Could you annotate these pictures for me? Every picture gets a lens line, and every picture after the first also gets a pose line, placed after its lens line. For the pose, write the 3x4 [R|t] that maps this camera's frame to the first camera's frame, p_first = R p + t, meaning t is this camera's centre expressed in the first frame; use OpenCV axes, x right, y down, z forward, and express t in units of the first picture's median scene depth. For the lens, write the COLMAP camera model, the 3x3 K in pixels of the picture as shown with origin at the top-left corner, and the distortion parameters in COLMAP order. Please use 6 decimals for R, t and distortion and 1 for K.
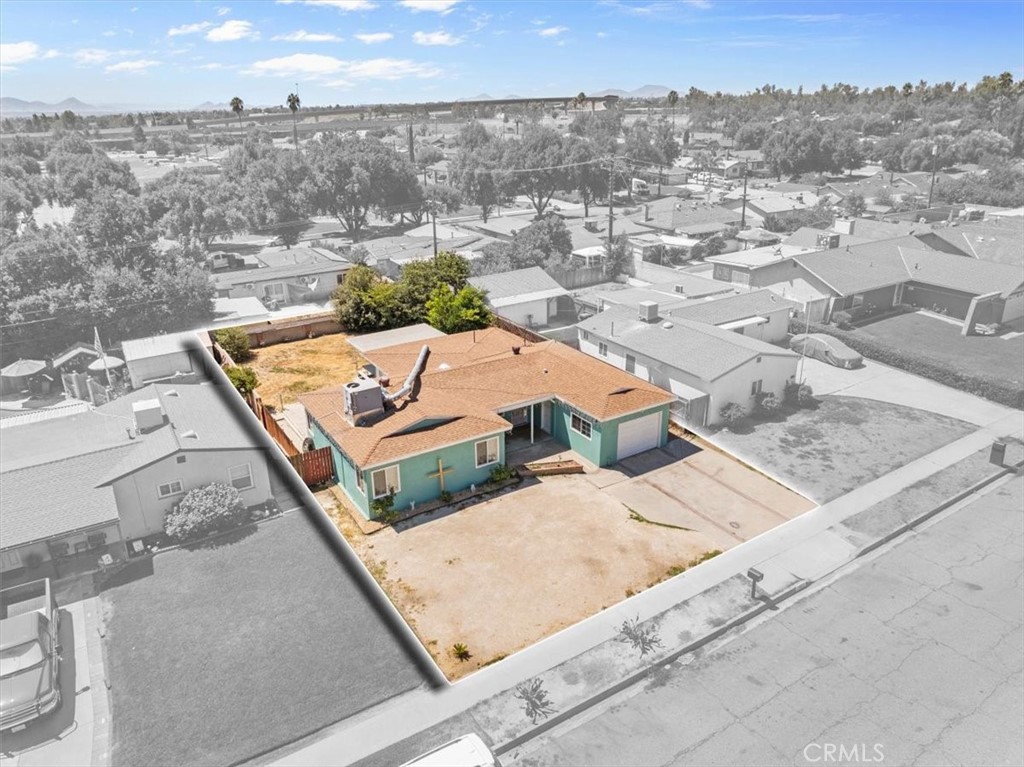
lens RADIAL K [[719.5, 0, 512.0], [0, 719.5, 383.5], [0, 0, 1]] dist [-0.038650, -0.000150]
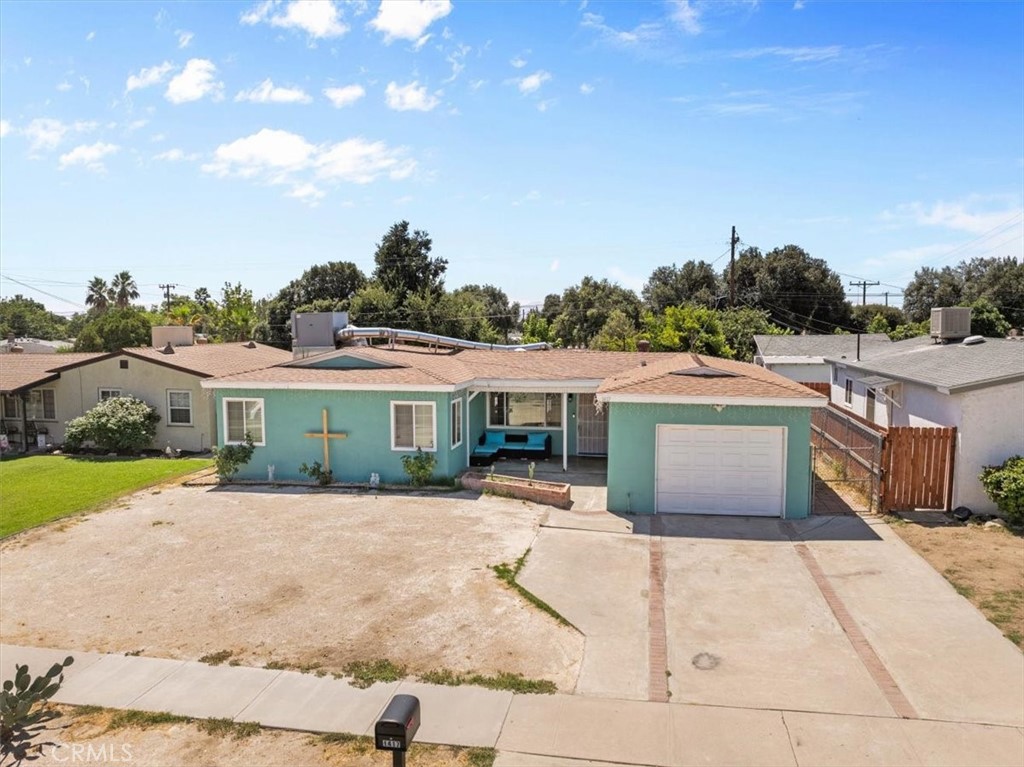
lens RADIAL K [[719.5, 0, 512.0], [0, 719.5, 383.5], [0, 0, 1]] dist [-0.038650, -0.000150]
pose [[0.729282, 0.068147, -0.680811, 0.402779], [-0.257655, 0.949134, -0.180993, 0.142503], [0.633846, 0.307410, 0.709745, 0.609991]]
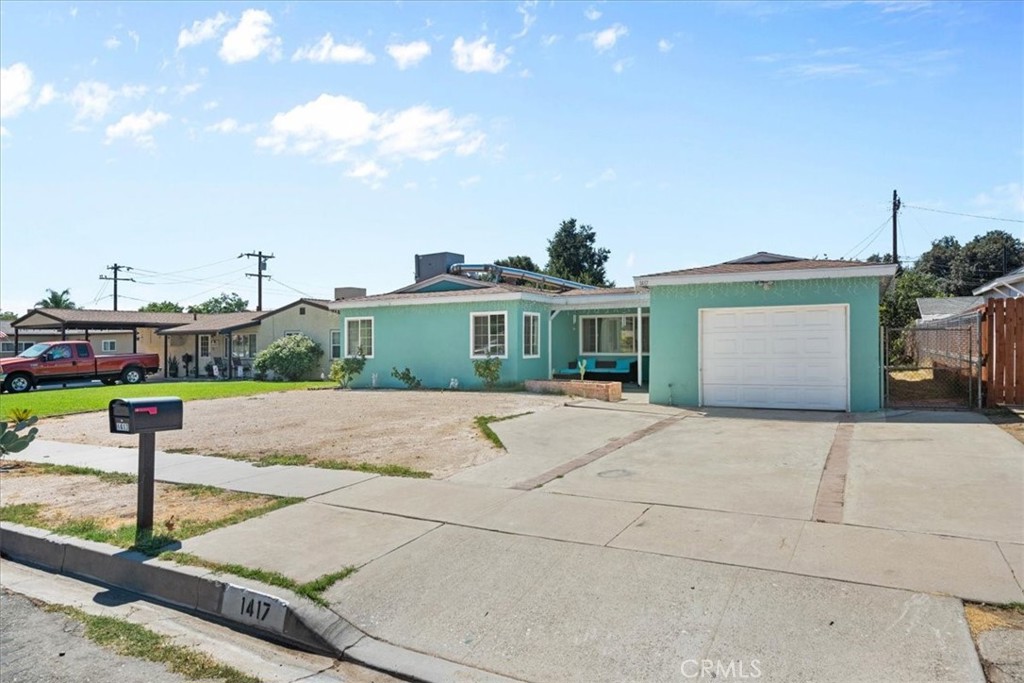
lens RADIAL K [[629.7, 0, 505.6], [0, 629.7, 343.4], [0, 0, 1]] dist [-0.002647, 0.000034]
pose [[0.469735, 0.009319, -0.882758, 0.440782], [-0.328169, 0.930131, -0.164807, 0.181303], [0.819545, 0.367109, 0.439973, 0.751146]]
